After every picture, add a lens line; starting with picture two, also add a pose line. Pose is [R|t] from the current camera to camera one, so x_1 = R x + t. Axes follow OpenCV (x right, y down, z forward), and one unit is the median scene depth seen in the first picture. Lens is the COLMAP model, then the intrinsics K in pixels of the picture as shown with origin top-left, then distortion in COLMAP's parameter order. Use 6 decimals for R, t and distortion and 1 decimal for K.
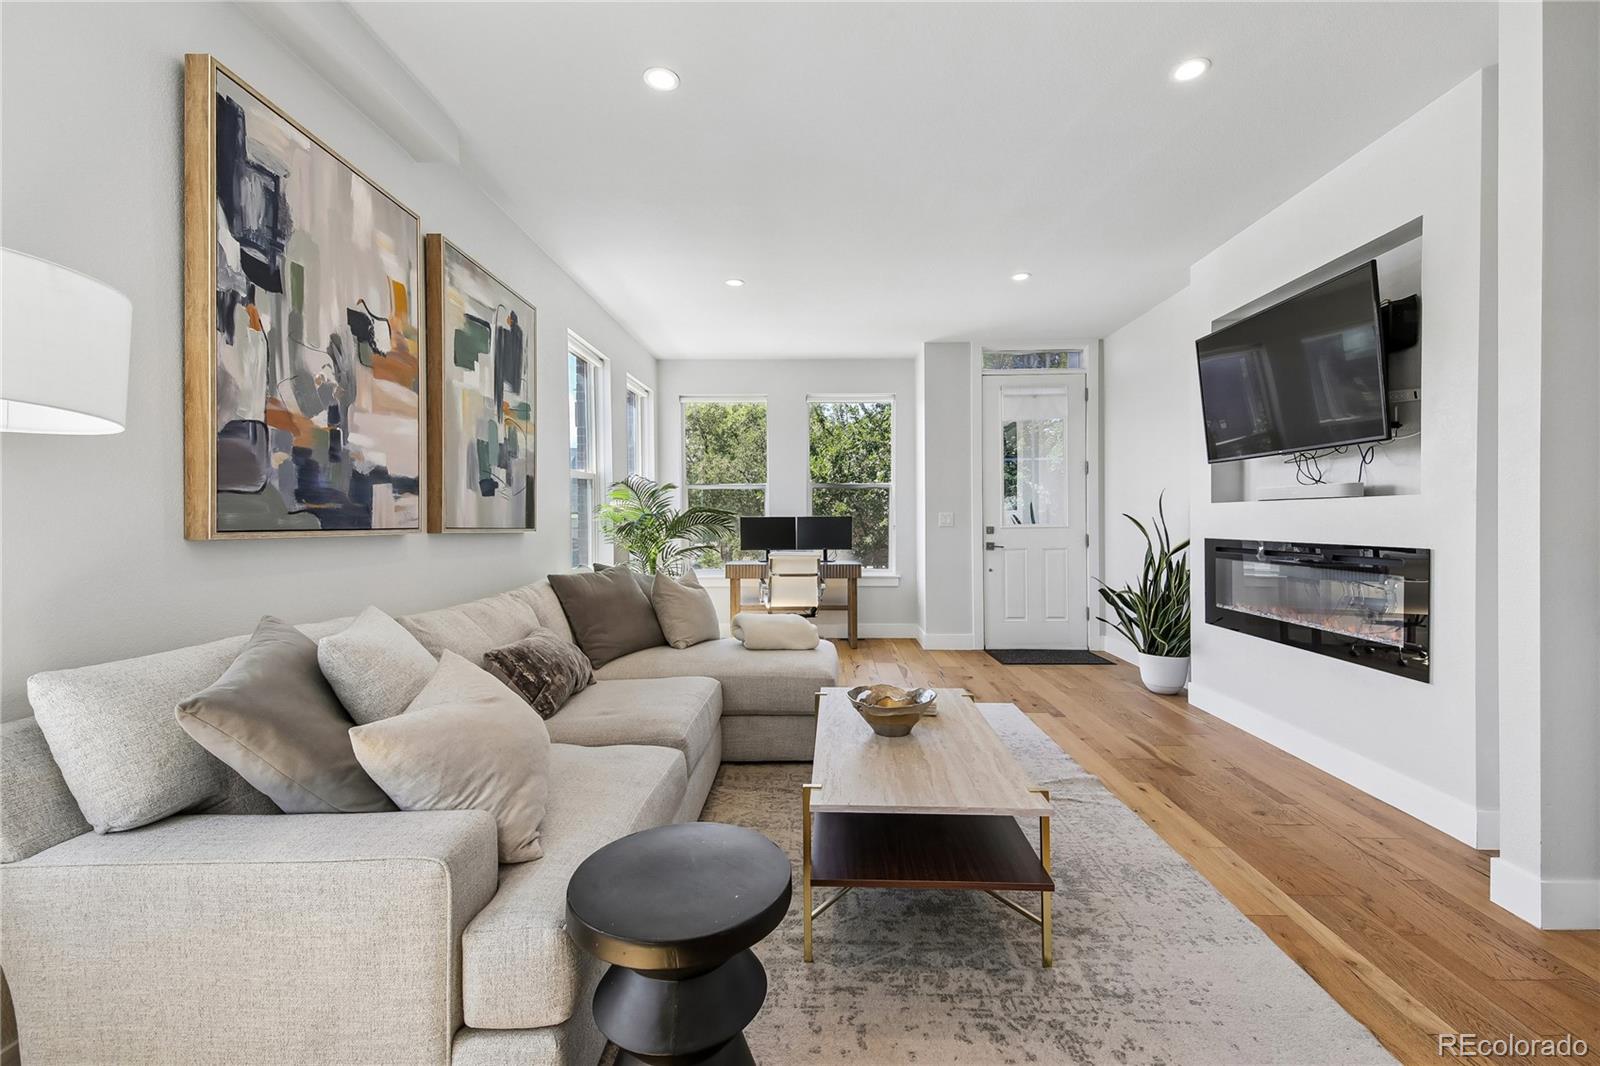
lens RADIAL K [[686.3, 0, 807.2], [0, 686.3, 518.4], [0, 0, 1]] dist [0.032661, -0.017029]
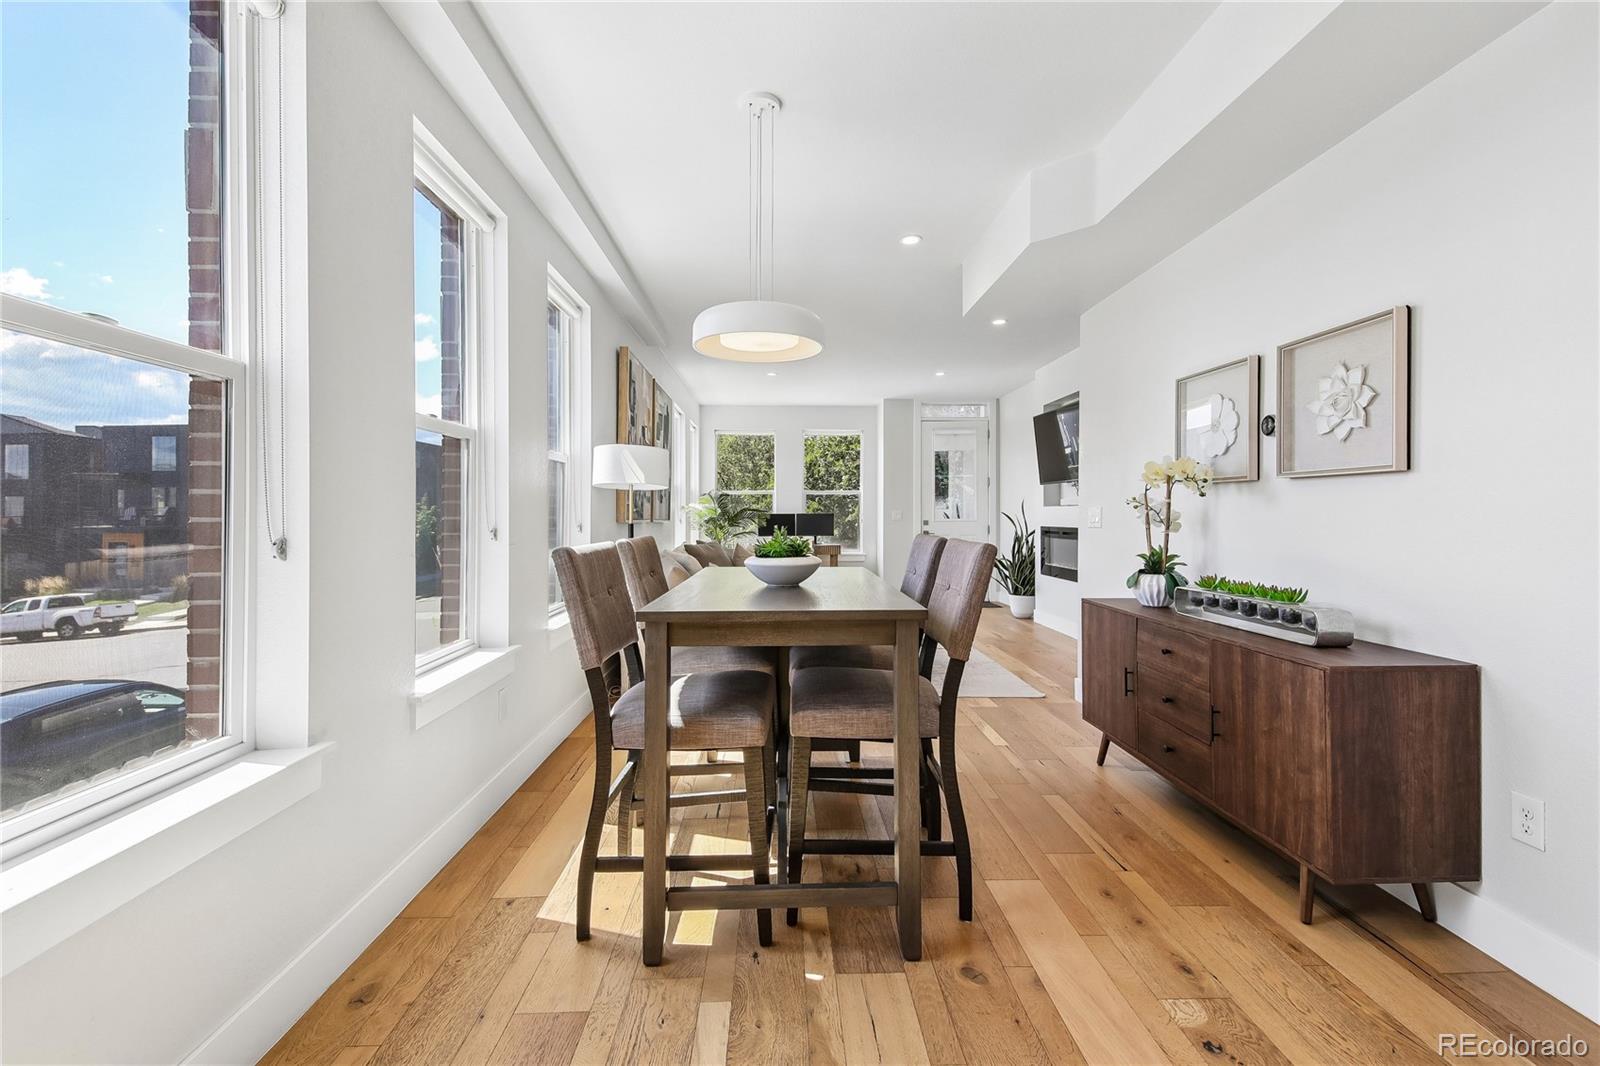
lens RADIAL K [[686.3, 0, 807.2], [0, 686.3, 518.4], [0, 0, 1]] dist [0.032661, -0.017029]
pose [[0.997954, 0.003155, 0.063862, -0.091179], [-0.003522, 0.999978, 0.005632, -0.000126], [-0.063843, -0.005845, 0.997943, -0.488237]]
